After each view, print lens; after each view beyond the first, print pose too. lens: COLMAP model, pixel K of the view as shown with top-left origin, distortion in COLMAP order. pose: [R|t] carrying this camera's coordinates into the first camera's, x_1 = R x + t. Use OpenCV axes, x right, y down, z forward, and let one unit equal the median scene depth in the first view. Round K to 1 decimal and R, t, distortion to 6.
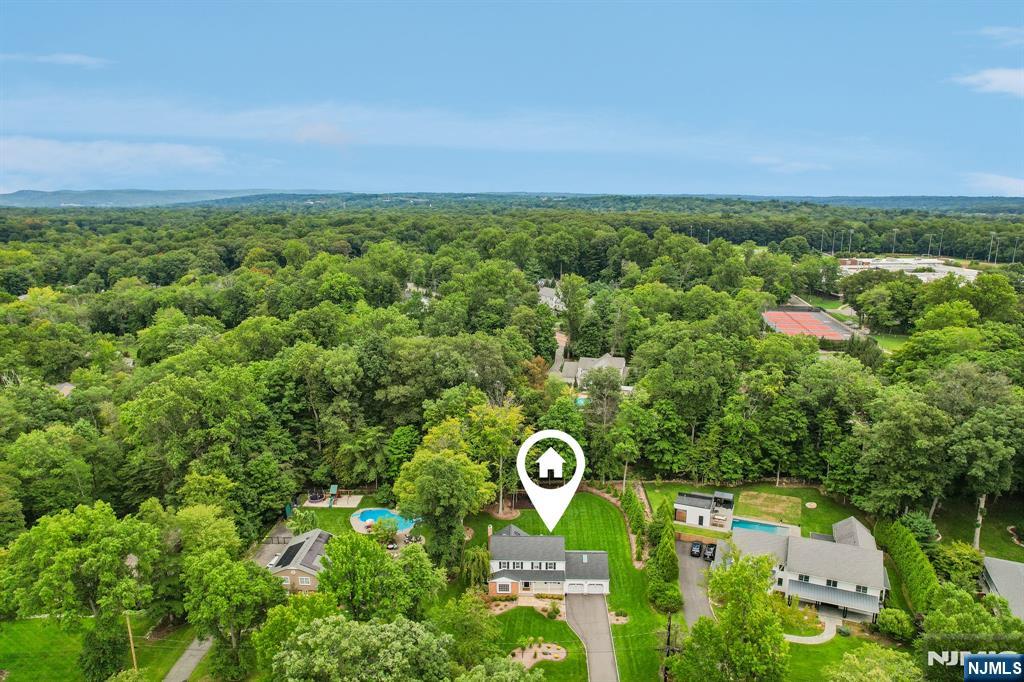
lens RADIAL K [[675.6, 0, 509.5], [0, 675.6, 354.0], [0, 0, 1]] dist [-0.031223, -0.000392]
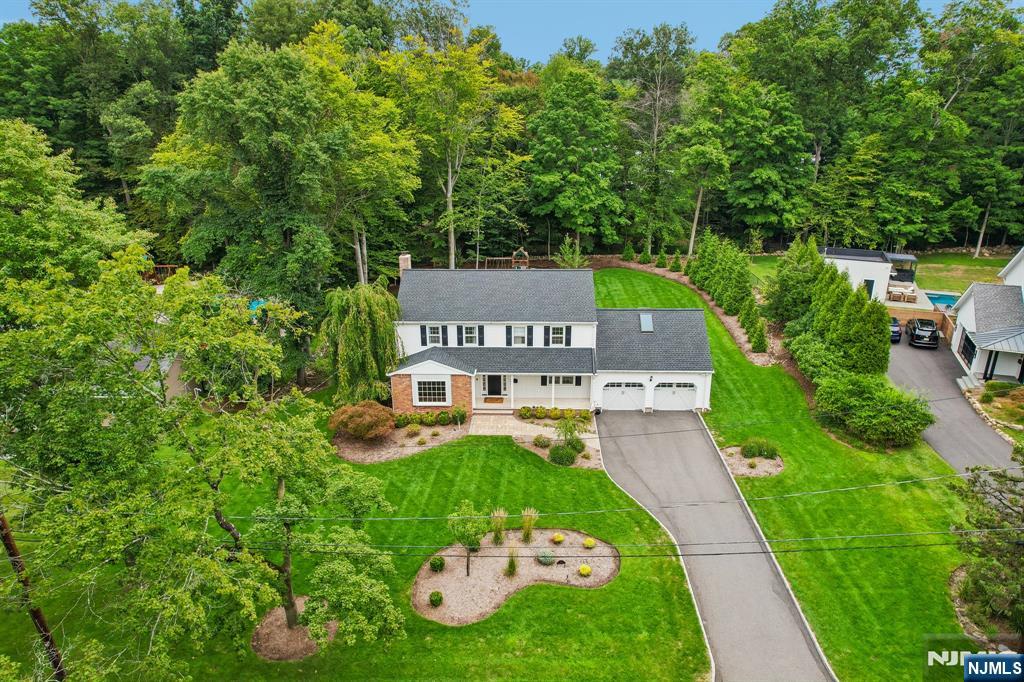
lens RADIAL K [[658.5, 0, 512.0], [0, 658.5, 341.0], [0, 0, 1]] dist [-0.007735, -0.000418]
pose [[0.999926, -0.006037, 0.010574, 0.032183], [0.005086, 0.996126, 0.087788, 0.289488], [-0.011063, -0.087728, 0.996083, 0.643011]]
